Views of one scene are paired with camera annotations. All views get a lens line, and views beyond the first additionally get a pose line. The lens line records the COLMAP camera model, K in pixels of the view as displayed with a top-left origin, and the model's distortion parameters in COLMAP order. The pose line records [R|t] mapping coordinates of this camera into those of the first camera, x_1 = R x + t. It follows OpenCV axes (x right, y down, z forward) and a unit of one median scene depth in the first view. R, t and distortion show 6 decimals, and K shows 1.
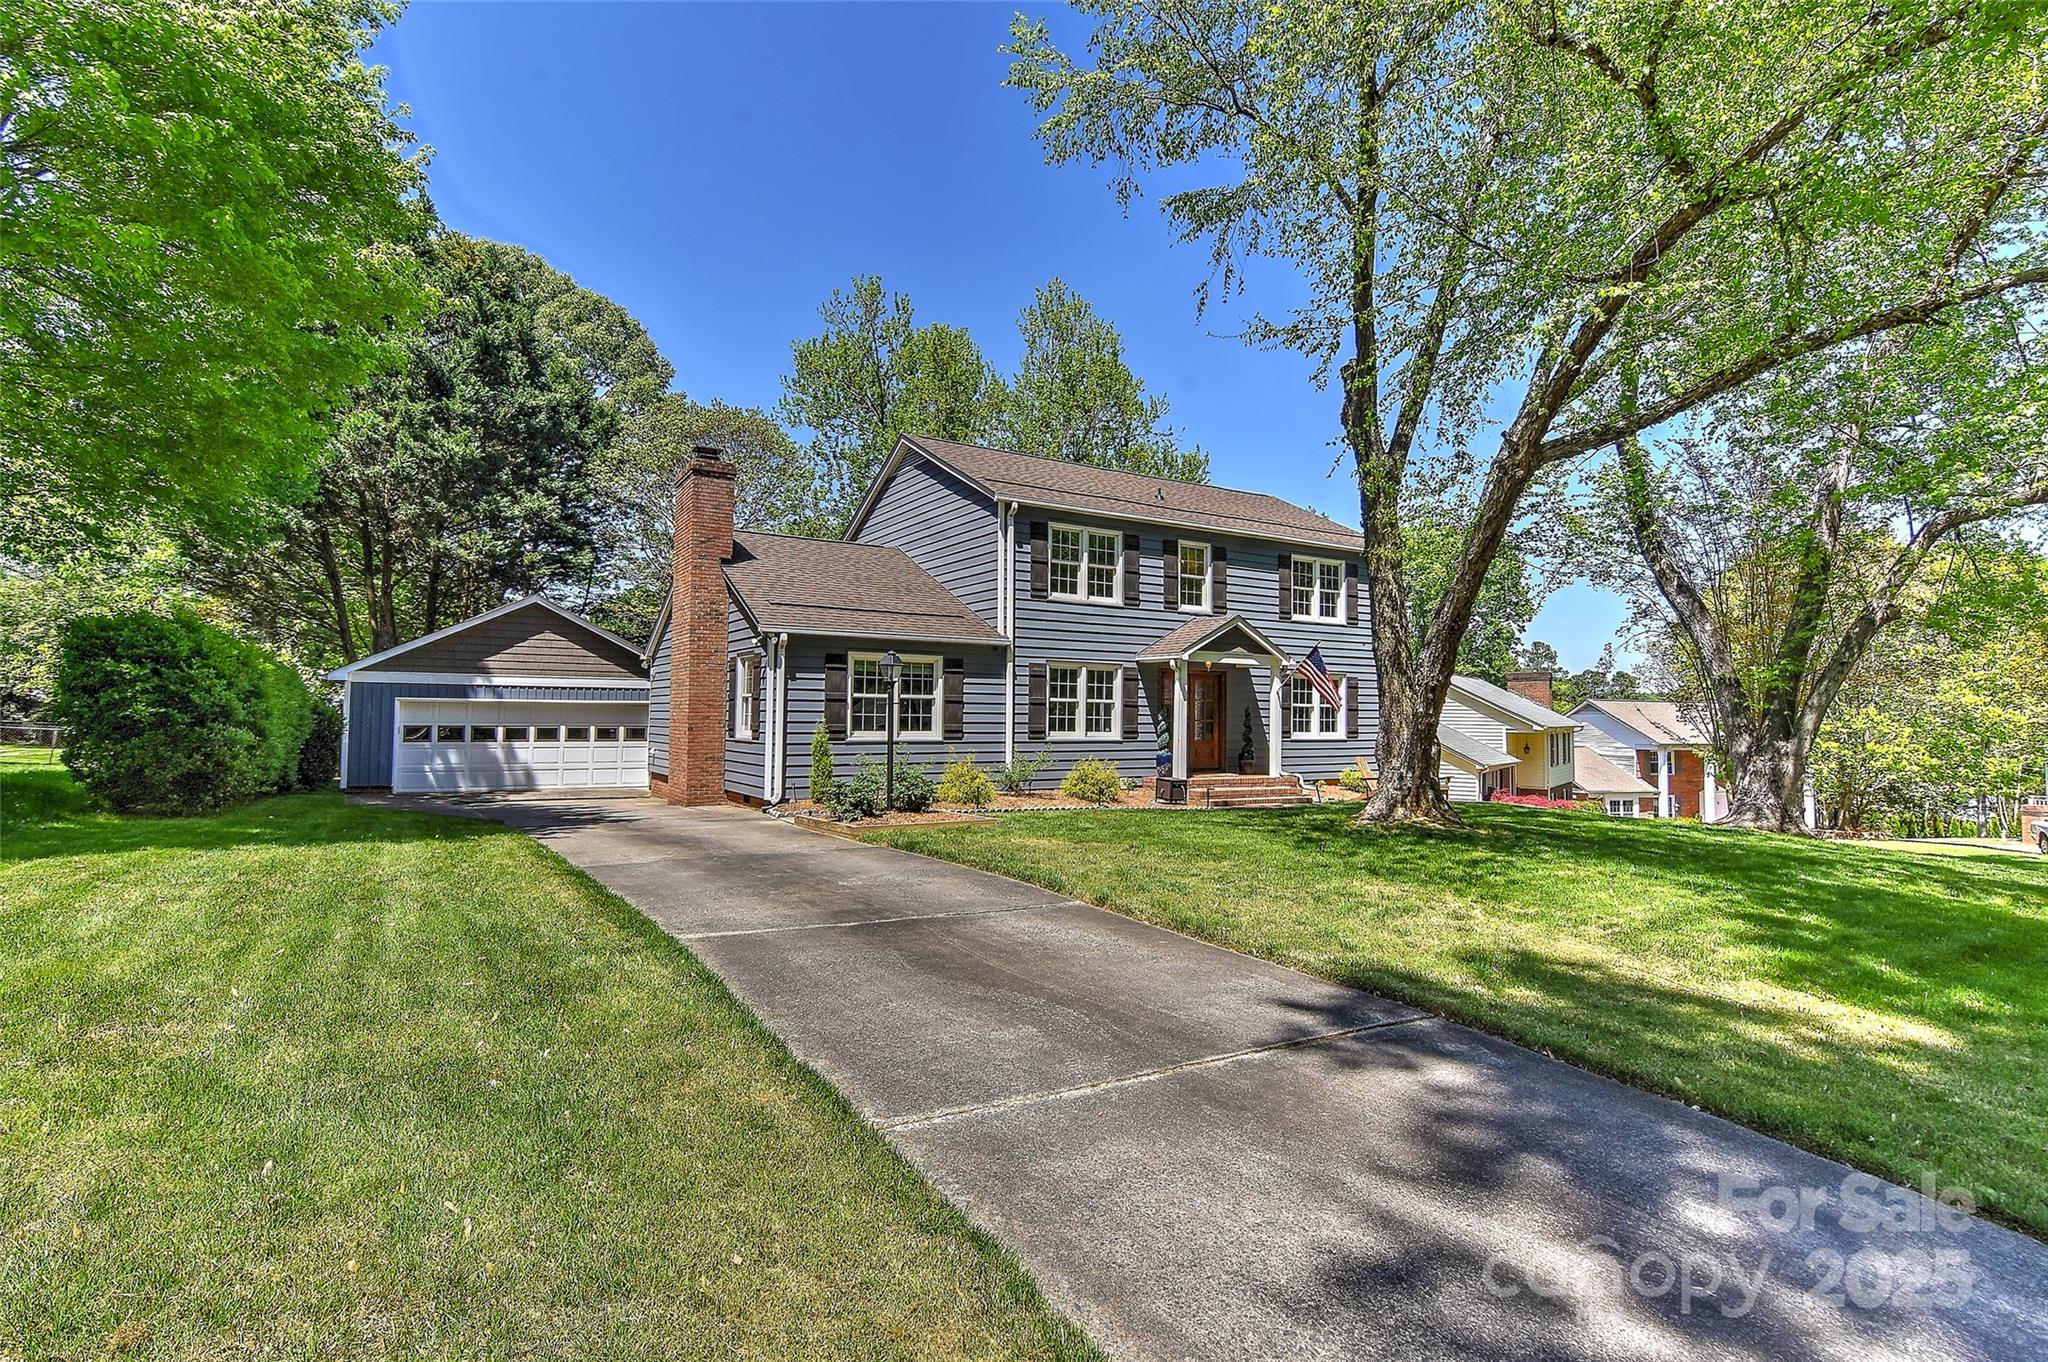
lens RADIAL K [[1007.4, 0, 1024.0], [0, 1007.4, 681.0], [0, 0, 1]] dist [0.001421, -0.000050]
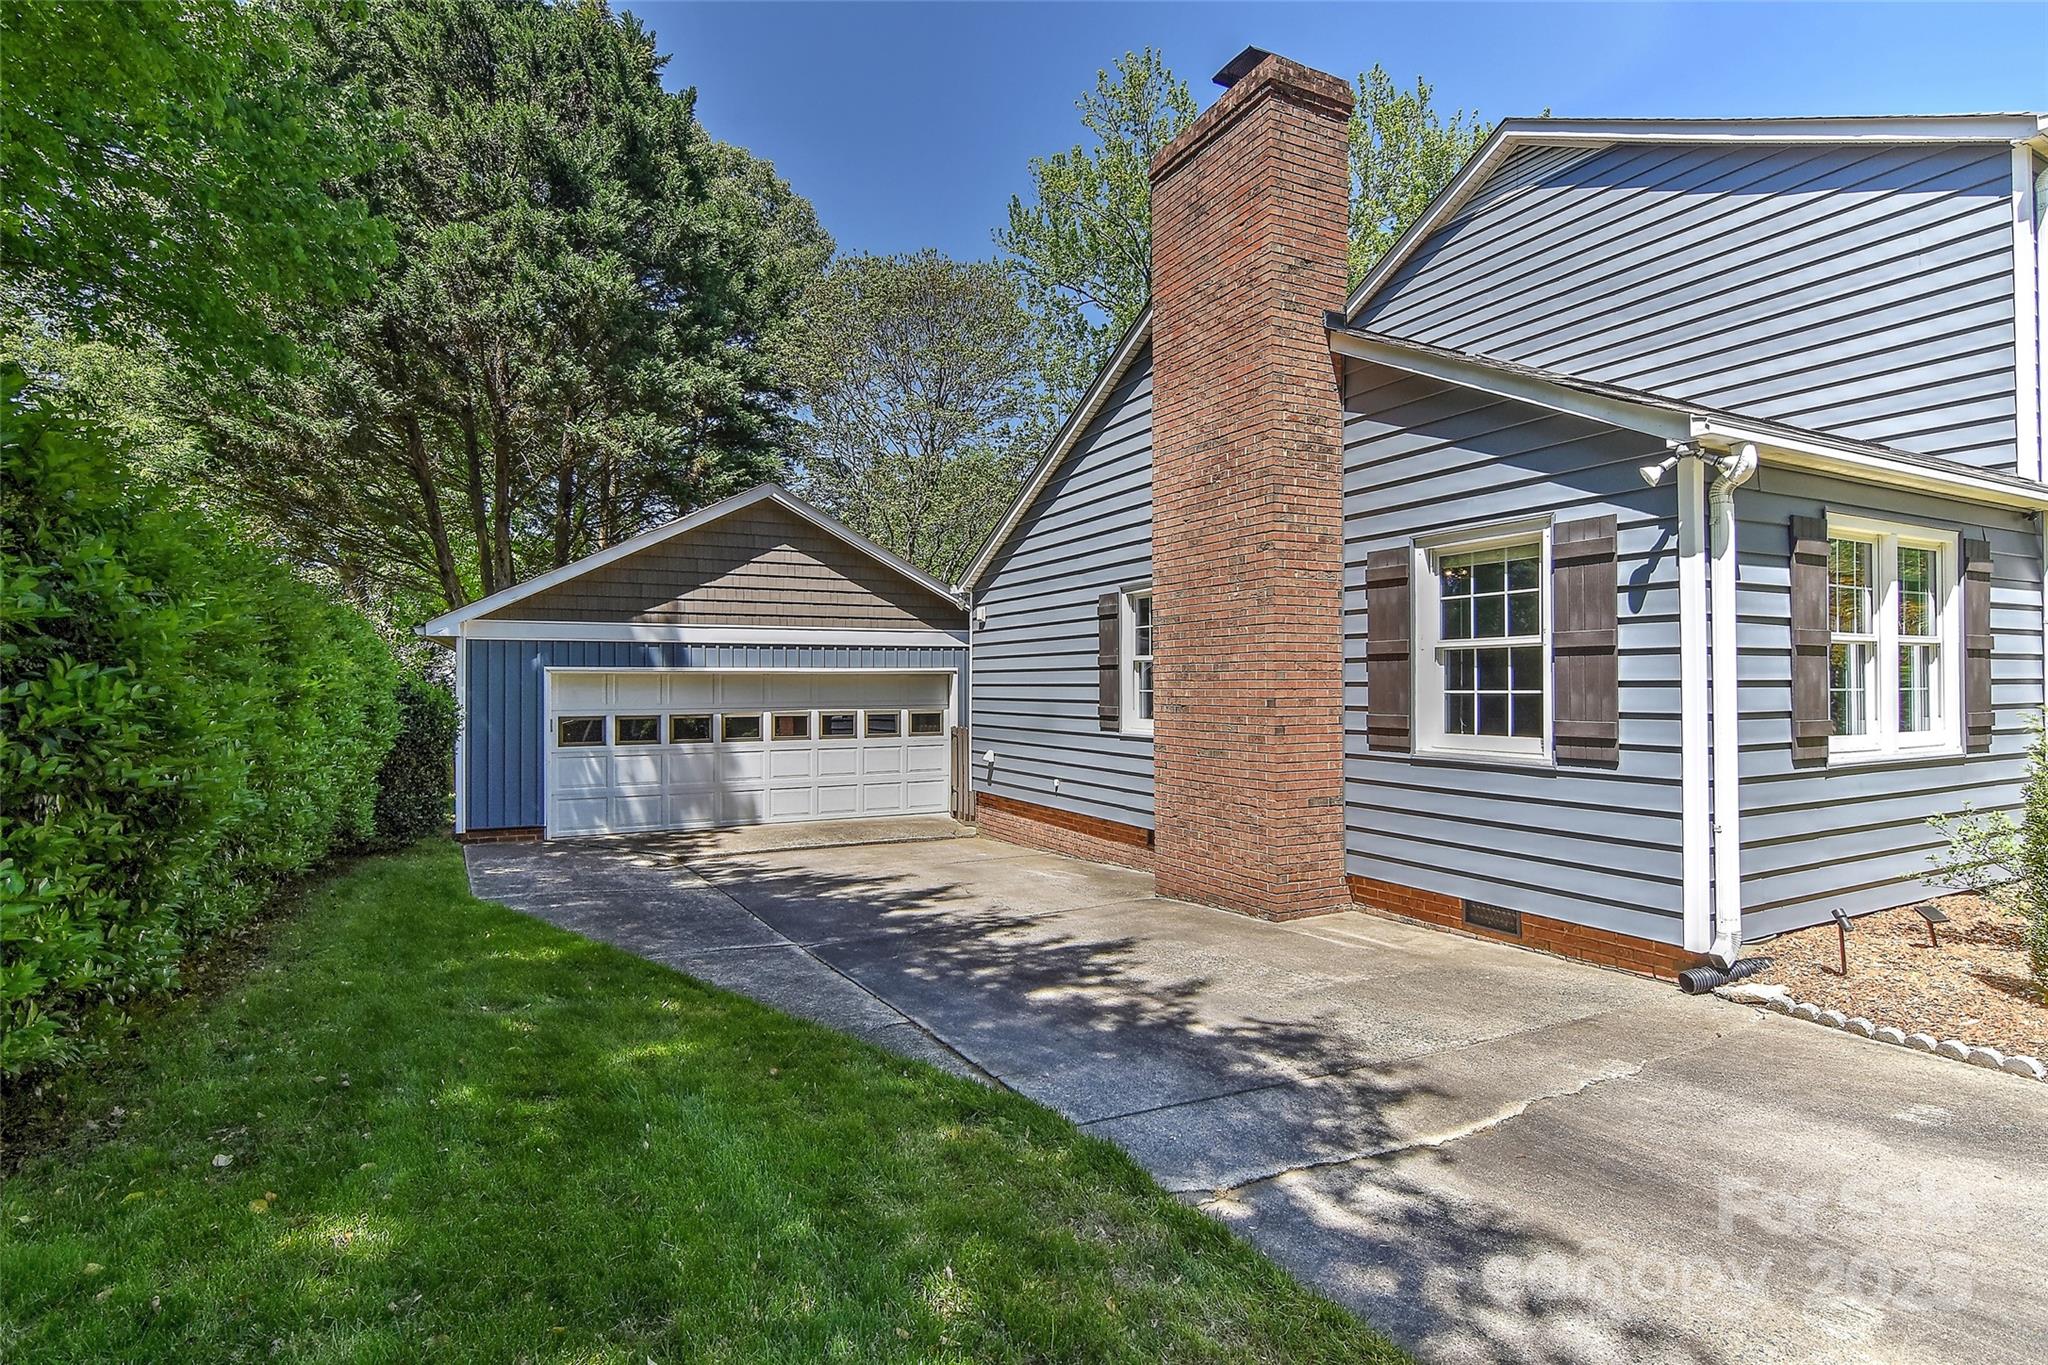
lens RADIAL K [[1029.1, 0, 1024.0], [0, 1029.1, 682.5], [0, 0, 1]] dist [0.013487, -0.000067]
pose [[0.997085, -0.011659, -0.075397, -0.281827], [0.014168, 0.999360, 0.032834, 0.009097], [0.074966, -0.033807, 0.996613, 0.402706]]
